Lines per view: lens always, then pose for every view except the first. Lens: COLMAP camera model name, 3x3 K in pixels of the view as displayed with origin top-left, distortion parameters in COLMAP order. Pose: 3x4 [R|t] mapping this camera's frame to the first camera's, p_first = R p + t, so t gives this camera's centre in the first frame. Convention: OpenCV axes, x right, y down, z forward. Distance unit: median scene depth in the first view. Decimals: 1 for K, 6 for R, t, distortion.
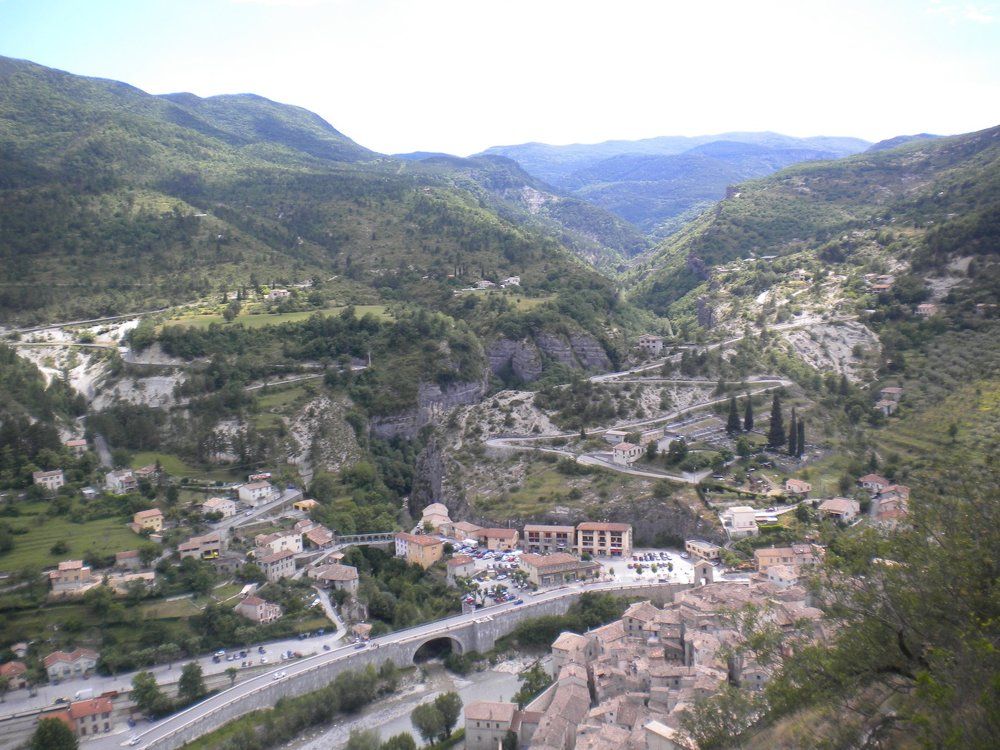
lens RADIAL K [[1041.9, 0, 500.0], [0, 1041.9, 375.0], [0, 0, 1]] dist [-0.053266, -0.273333]
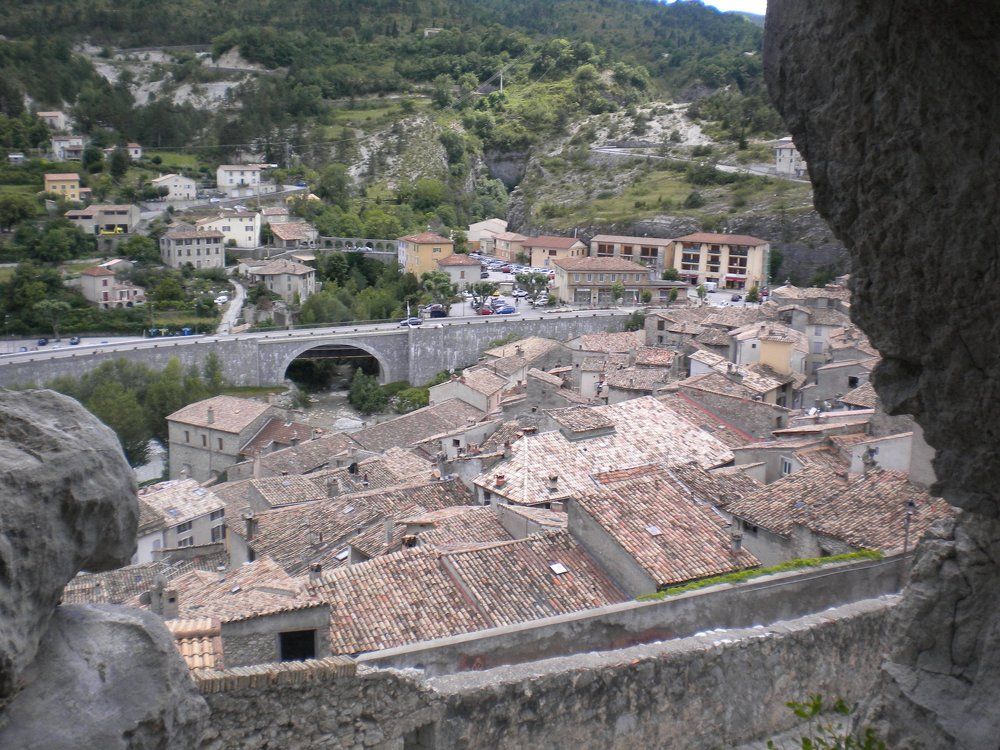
lens RADIAL K [[1041.9, 0, 500.0], [0, 1041.9, 375.0], [0, 0, 1]] dist [-0.053266, -0.273333]
pose [[0.957151, 0.108744, -0.268396, 0.140756], [-0.081305, 0.990450, 0.111347, 0.160622], [0.277941, -0.084754, 0.956852, 0.392590]]
